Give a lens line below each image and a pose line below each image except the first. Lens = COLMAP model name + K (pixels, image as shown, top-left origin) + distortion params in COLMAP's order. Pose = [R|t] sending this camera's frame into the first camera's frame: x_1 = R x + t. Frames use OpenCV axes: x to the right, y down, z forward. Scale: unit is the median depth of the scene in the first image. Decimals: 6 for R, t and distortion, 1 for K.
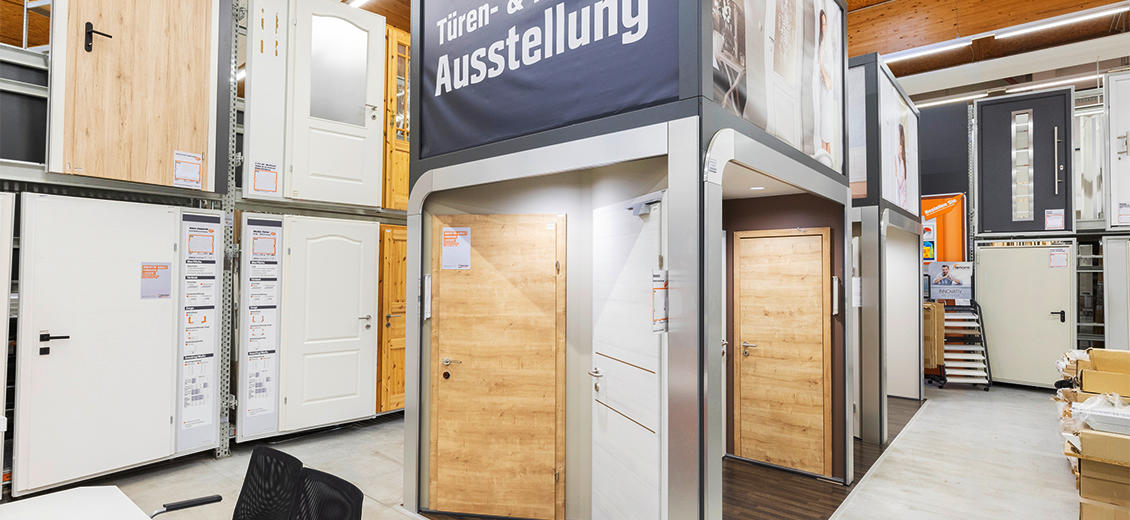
lens RADIAL K [[547.9, 0, 565.0], [0, 547.9, 260.0], [0, 0, 1]] dist [-0.000961, 0.000213]
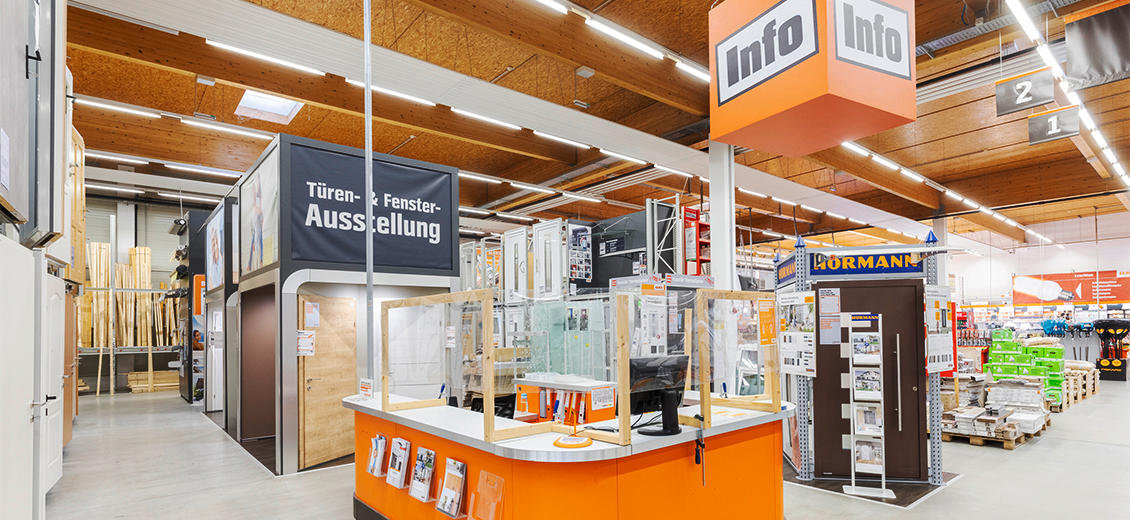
lens RADIAL K [[544.7, 0, 566.0], [0, 544.7, 318.6], [0, 0, 1]] dist [-0.001184, -0.000259]
pose [[0.167972, 0.009978, 0.985741, -1.834137], [-0.011770, 0.999898, -0.008115, -0.004372], [-0.985722, -0.010239, 0.168072, -0.086849]]
